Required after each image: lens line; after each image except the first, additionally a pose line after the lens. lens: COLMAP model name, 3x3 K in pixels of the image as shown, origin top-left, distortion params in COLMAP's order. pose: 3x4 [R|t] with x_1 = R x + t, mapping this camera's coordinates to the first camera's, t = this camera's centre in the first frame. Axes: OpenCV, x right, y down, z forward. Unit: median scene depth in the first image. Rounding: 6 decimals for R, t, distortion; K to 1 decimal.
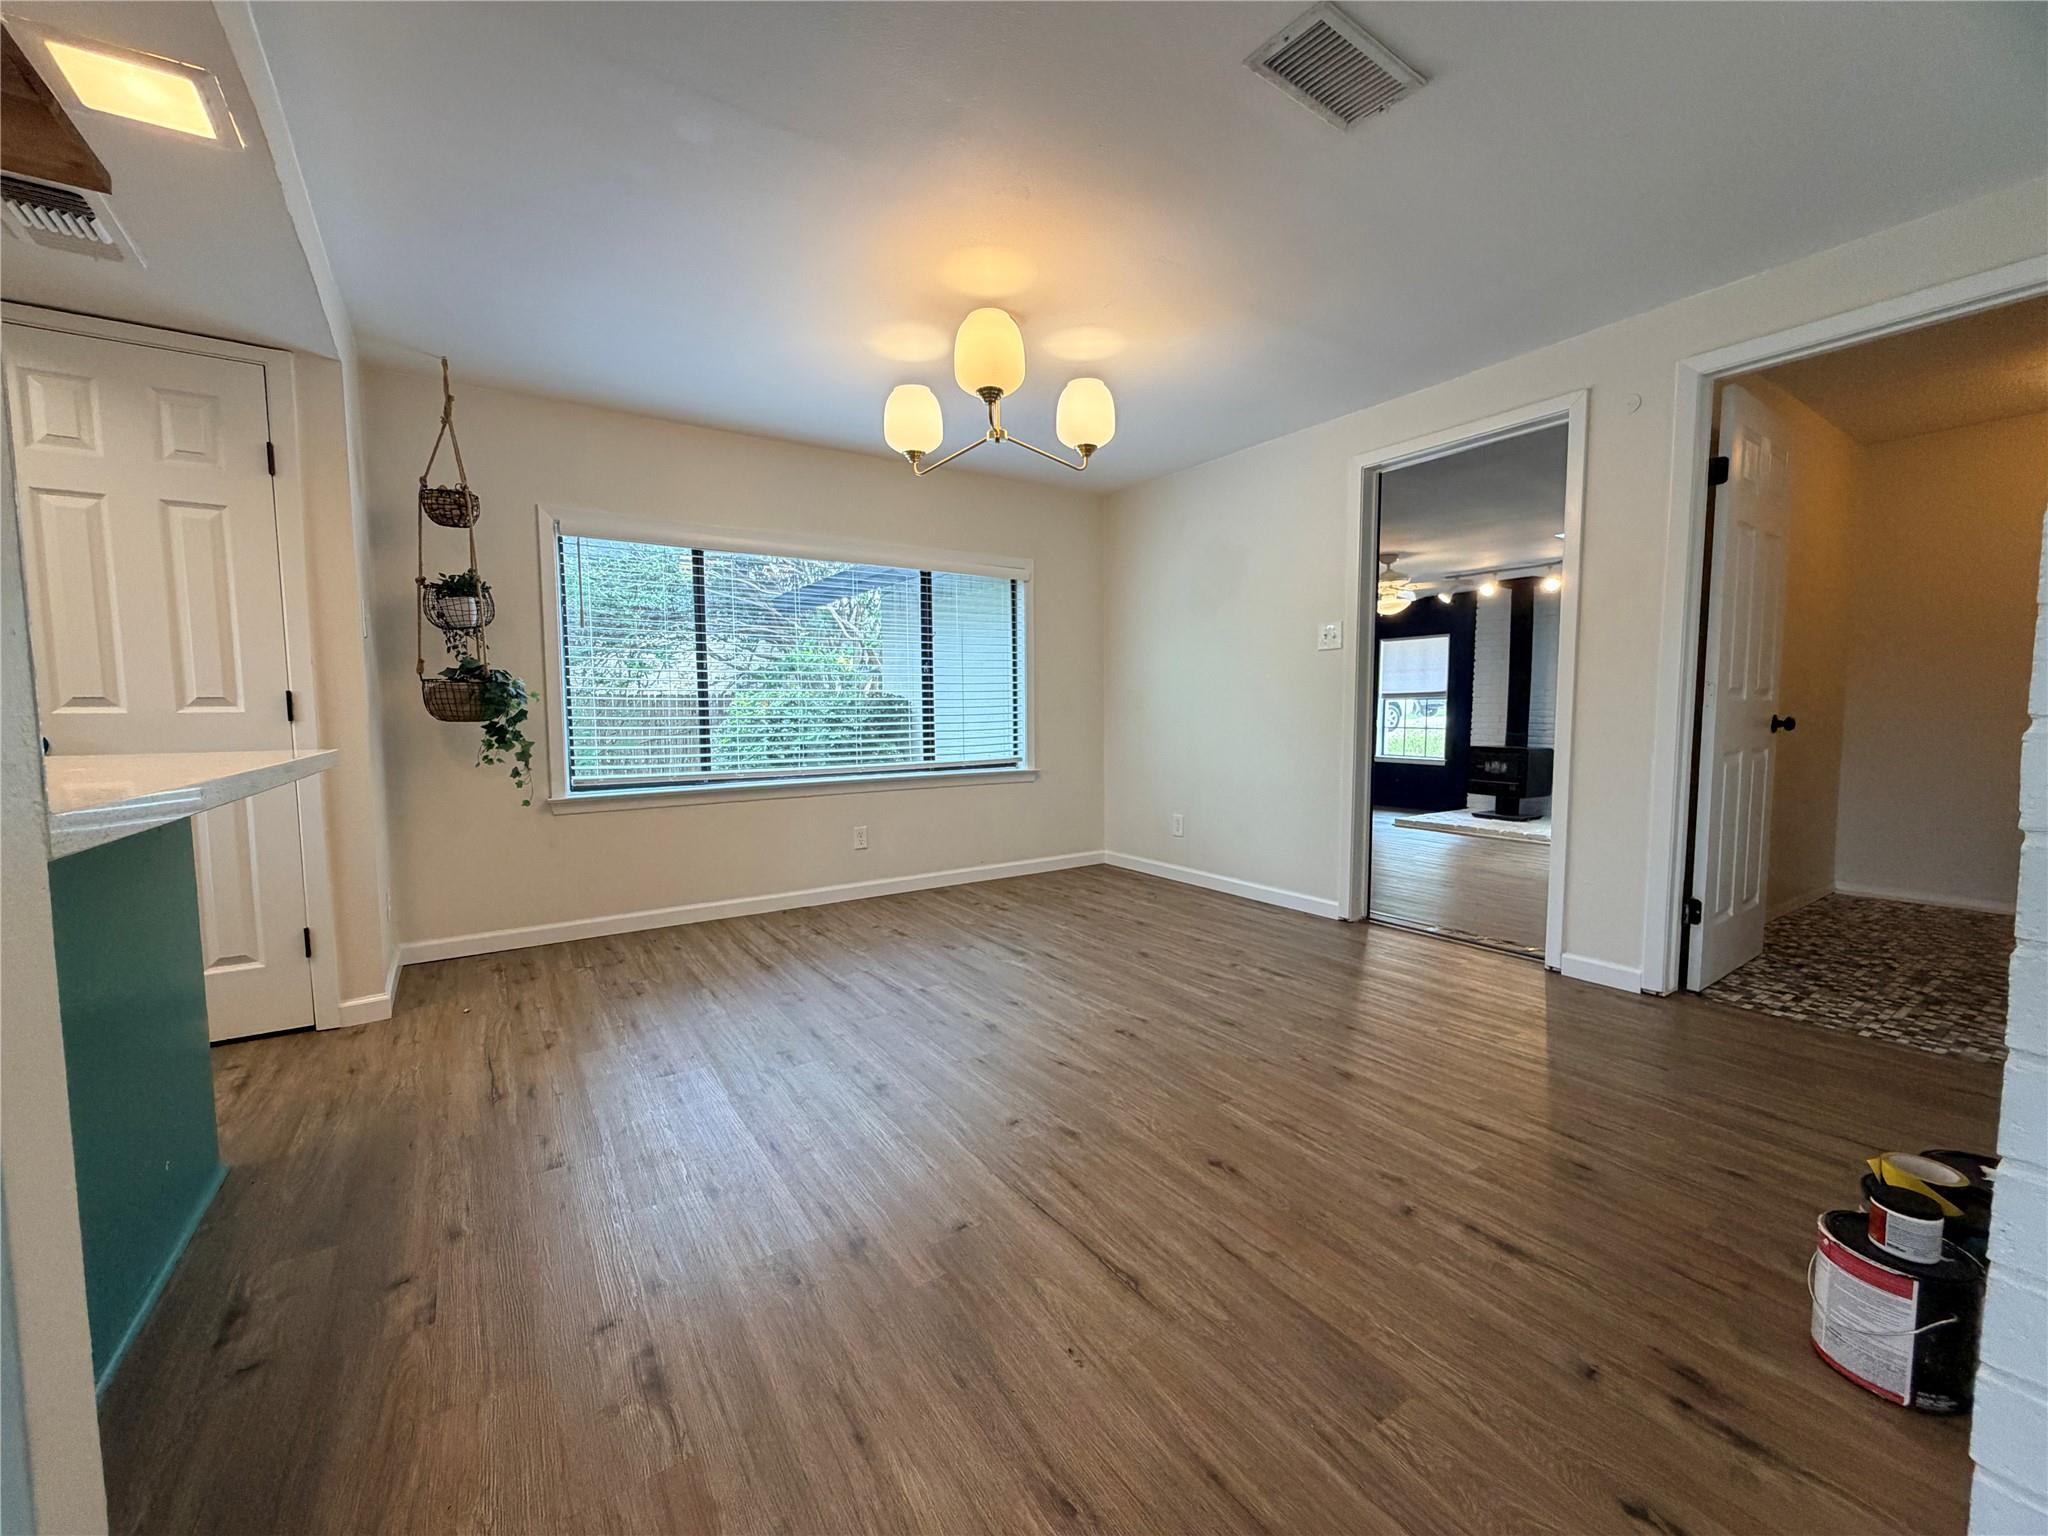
lens RADIAL K [[817.8, 0, 1019.3], [0, 817.8, 768.8], [0, 0, 1]] dist [0.000447, 0.000188]
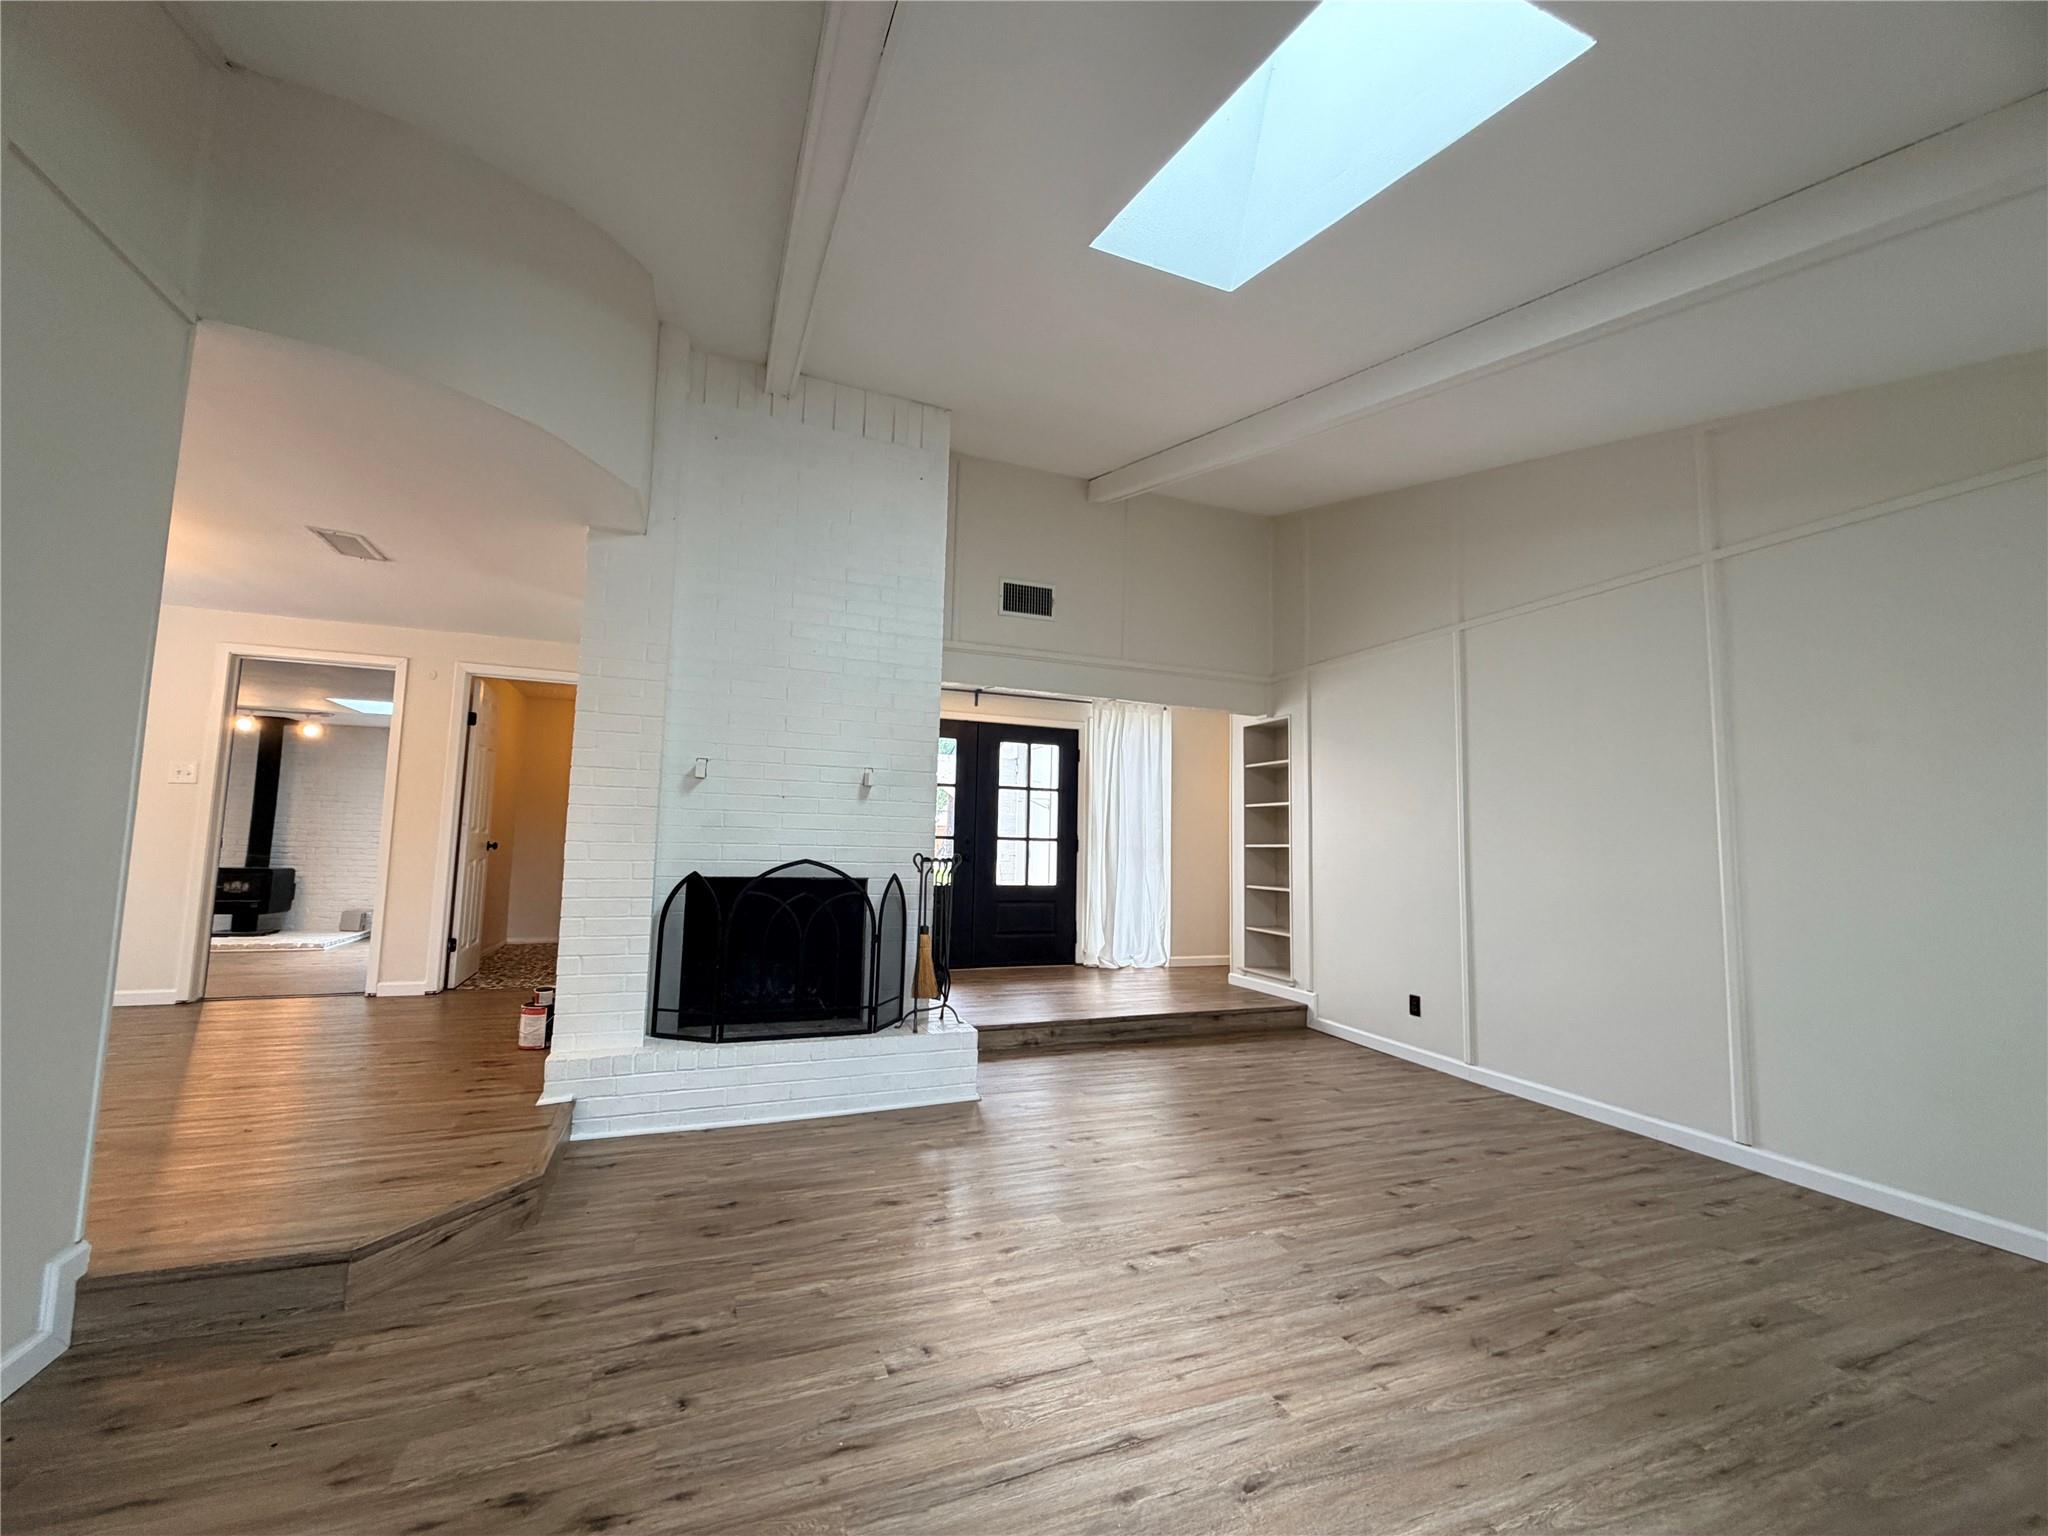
lens RADIAL K [[820.3, 0, 1032.4], [0, 820.3, 769.6], [0, 0, 1]] dist [-0.000915, -0.000305]
pose [[0.200272, 0.102535, 0.974360, -0.681945], [0.048147, 0.992277, -0.114316, 0.046536], [-0.978557, 0.069807, 0.193789, -0.605258]]
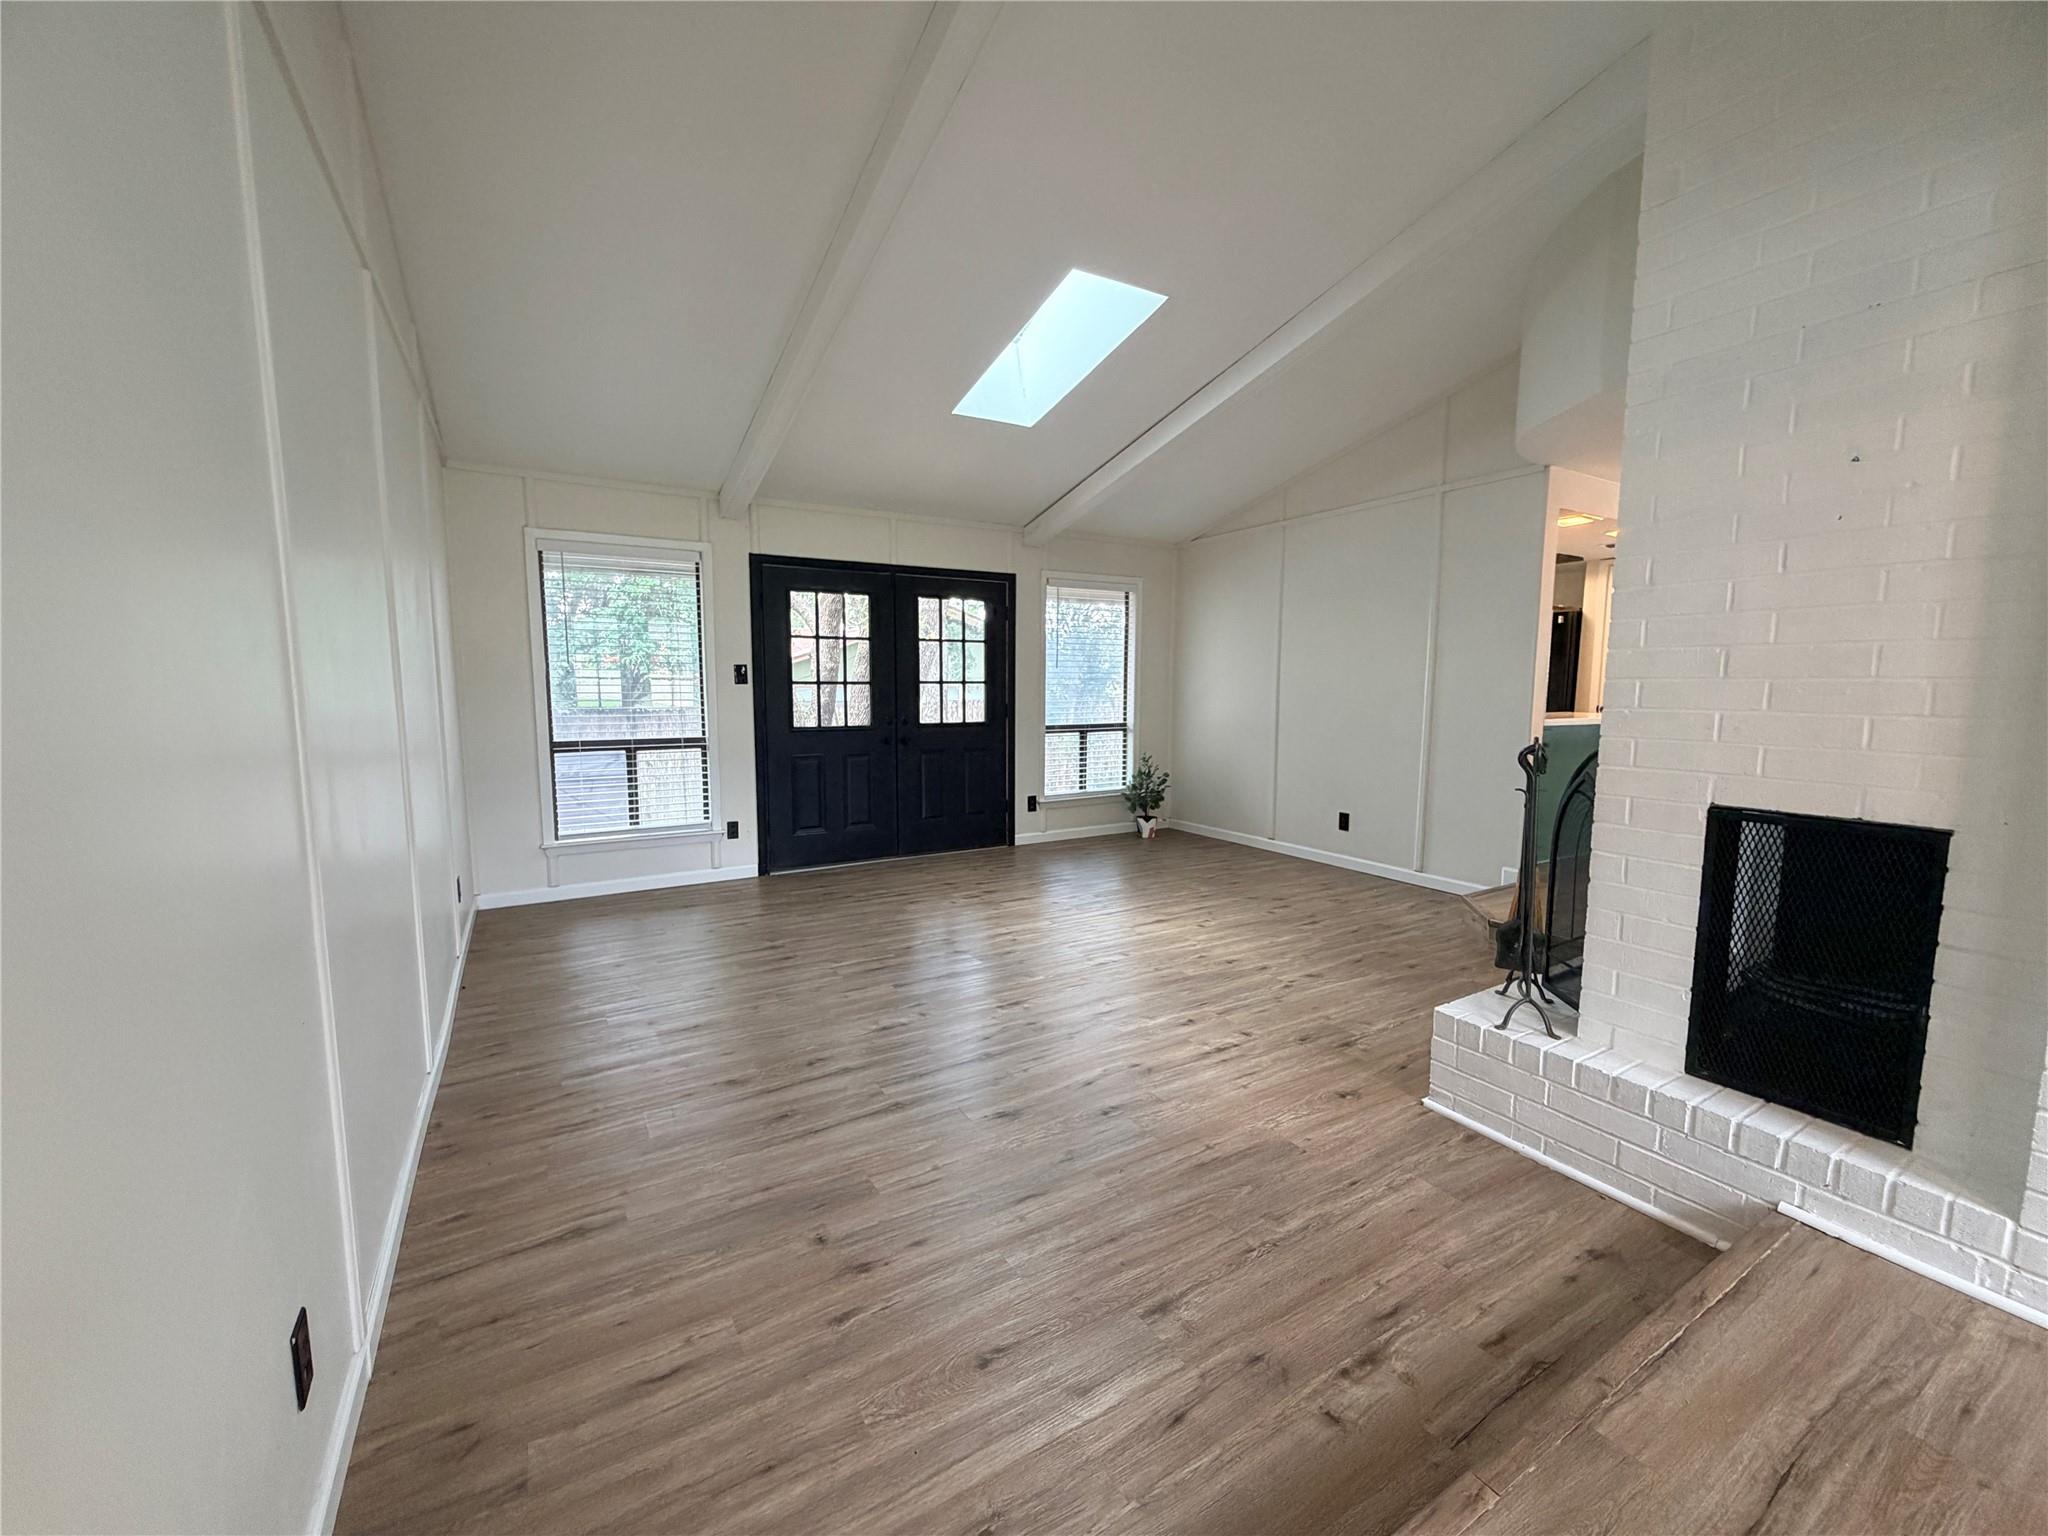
lens RADIAL K [[820.3, 0, 1032.4], [0, 820.3, 769.6], [0, 0, 1]] dist [-0.000915, -0.000305]
pose [[-0.040055, 0.117326, -0.992285, 1.248360], [-0.078486, 0.989644, 0.120182, -0.004118], [0.996110, 0.082695, -0.030432, -0.644055]]
